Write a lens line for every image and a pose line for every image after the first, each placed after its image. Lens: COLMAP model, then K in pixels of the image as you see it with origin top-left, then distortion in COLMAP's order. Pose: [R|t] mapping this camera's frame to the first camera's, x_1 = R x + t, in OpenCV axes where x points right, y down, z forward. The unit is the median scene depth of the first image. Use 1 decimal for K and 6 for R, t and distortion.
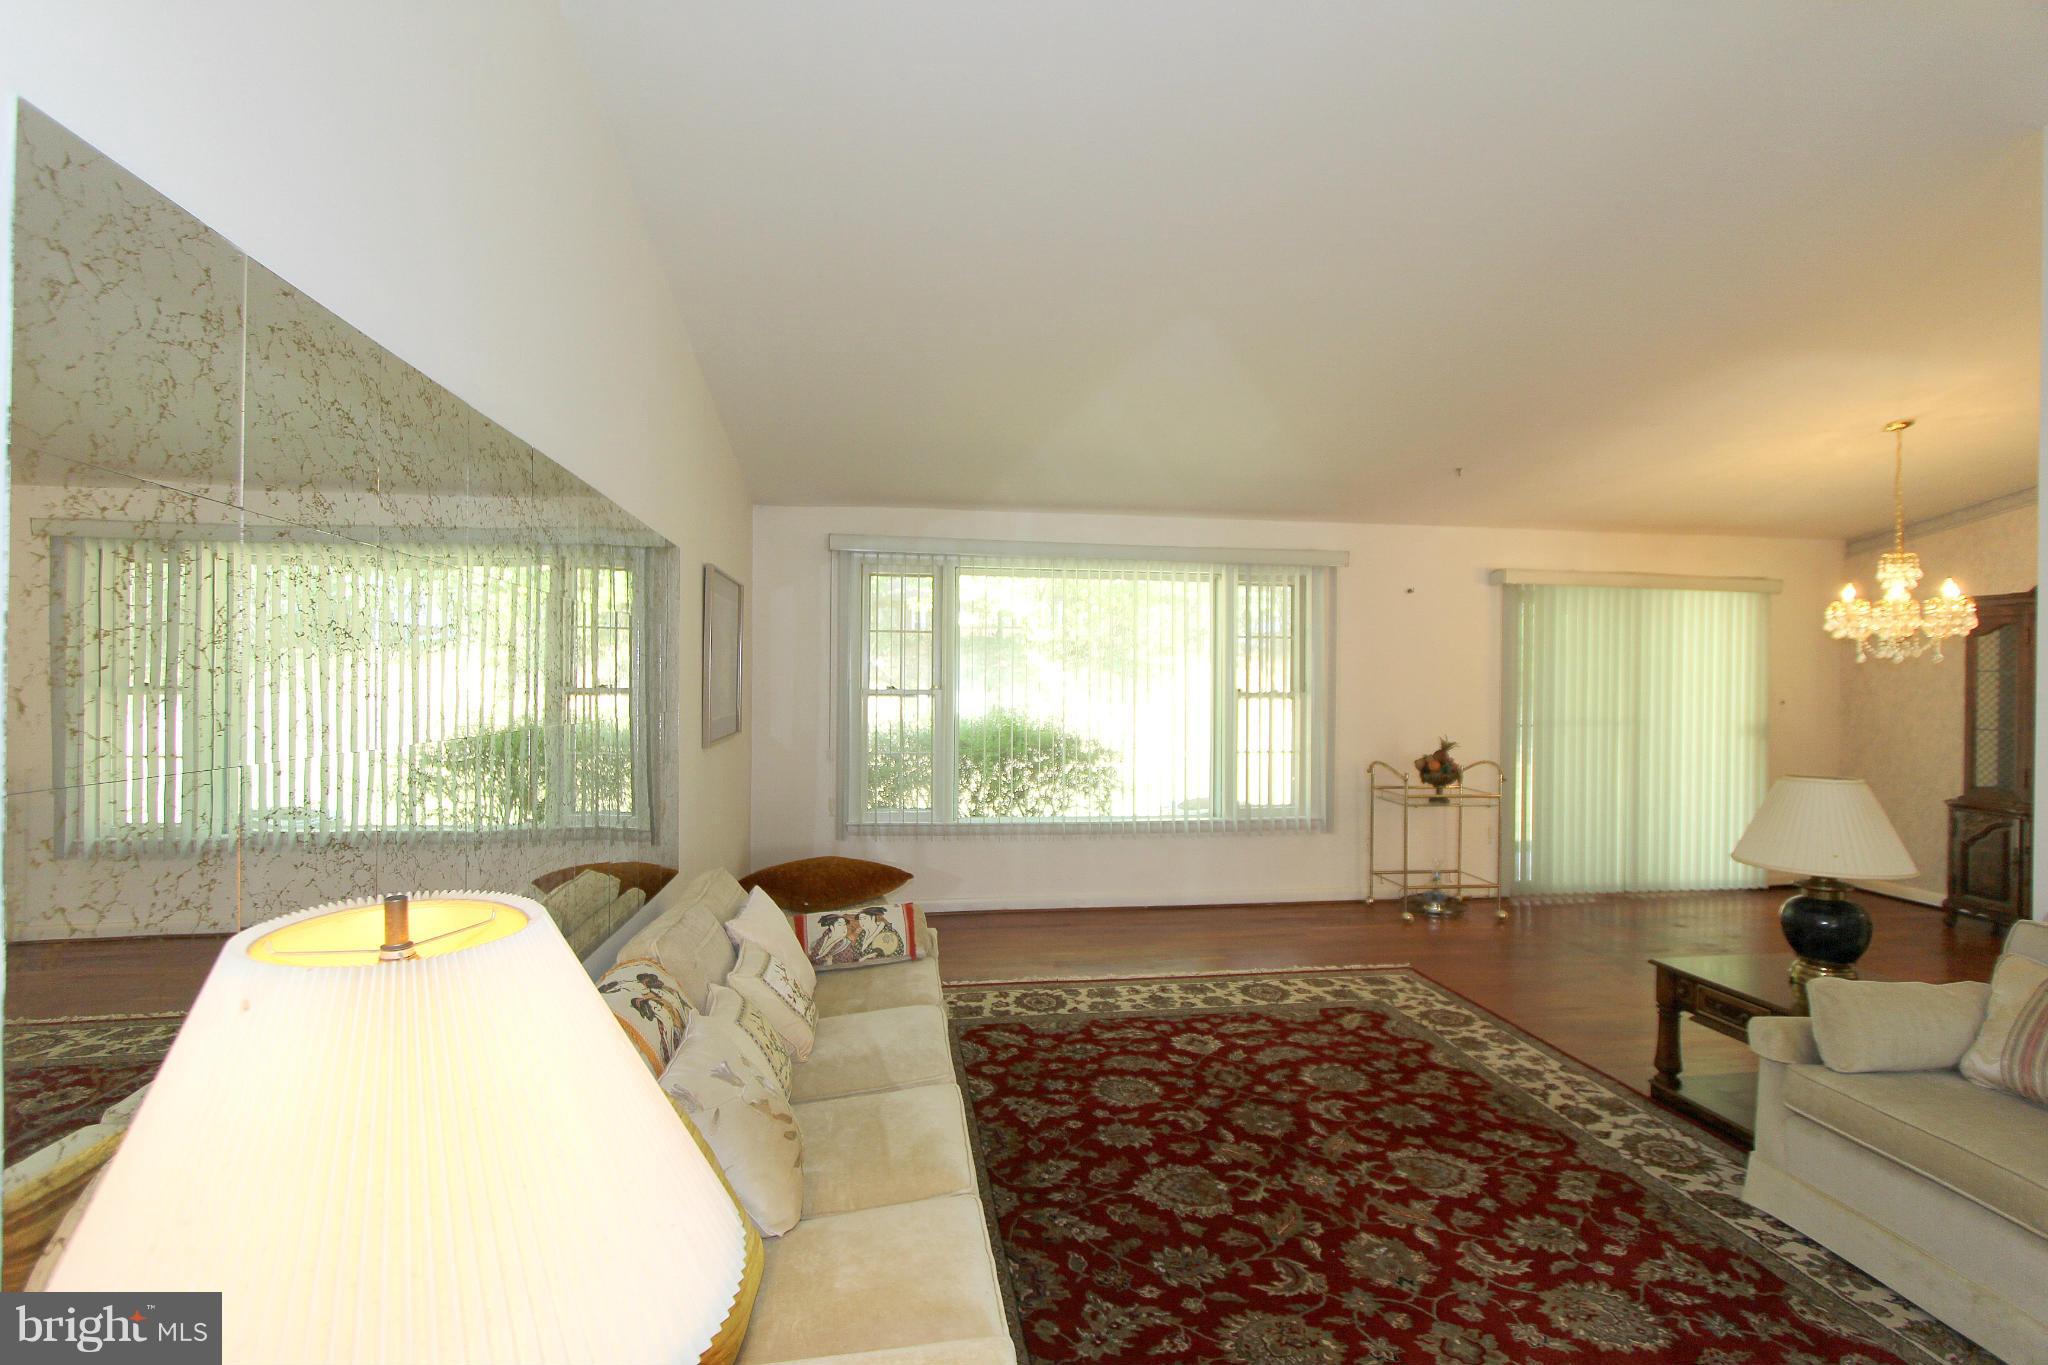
lens RADIAL K [[936.3, 0, 1015.4], [0, 936.3, 676.9], [0, 0, 1]] dist [-0.013218, 0.000594]
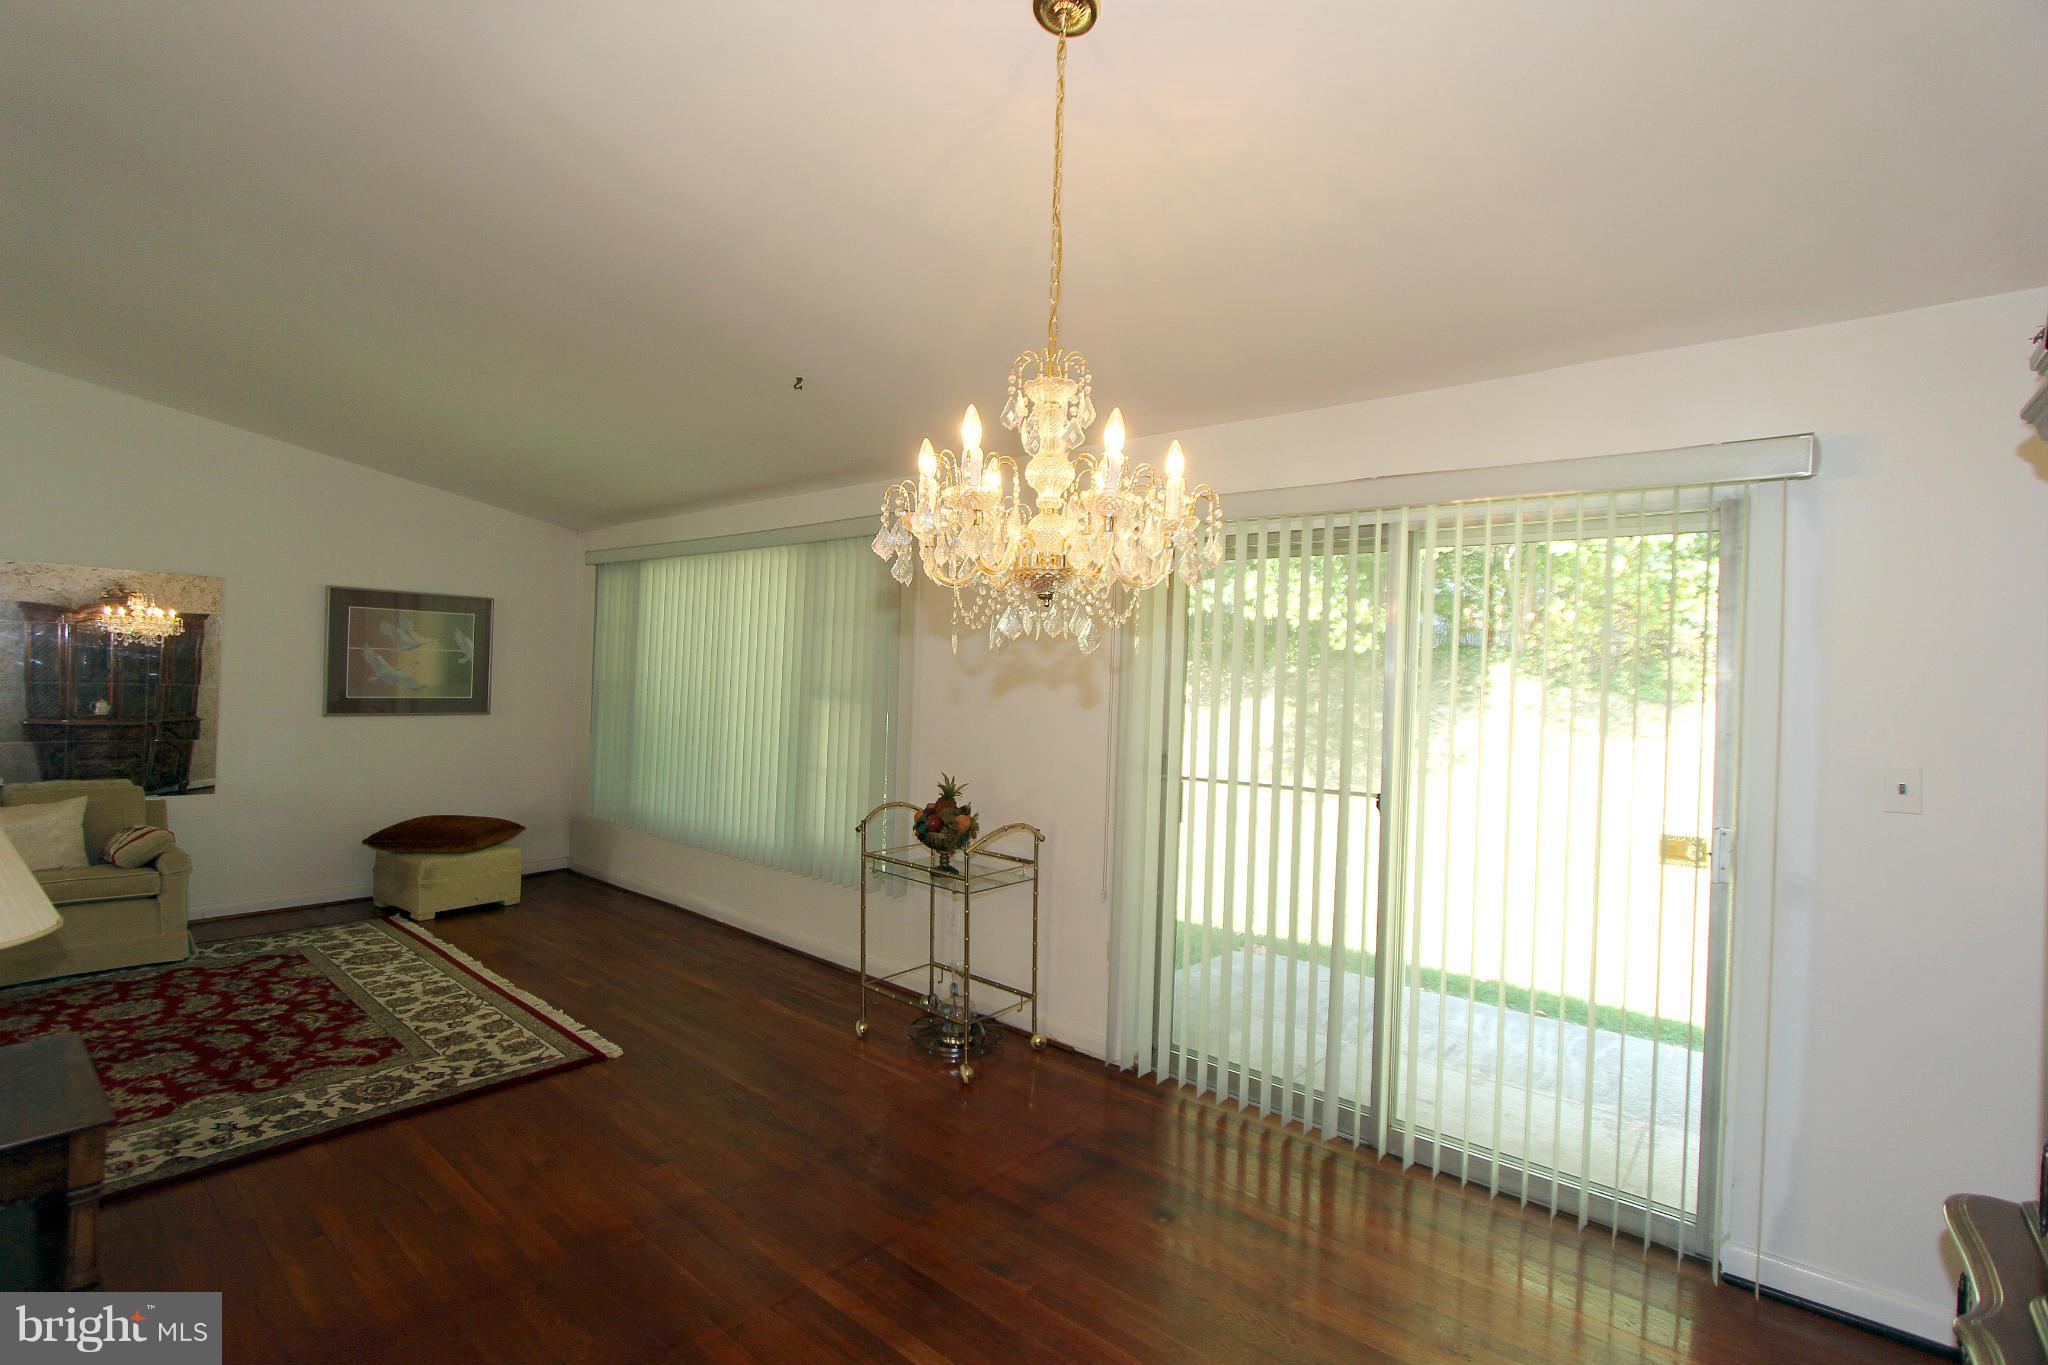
lens RADIAL K [[936.3, 0, 1017.0], [0, 936.3, 679.1], [0, 0, 1]] dist [-0.013218, 0.000594]
pose [[0.659159, 0.015555, -0.751842, 1.493632], [-0.028033, 0.999599, -0.003896, -0.004594], [0.751481, 0.023645, 0.659331, 0.913159]]
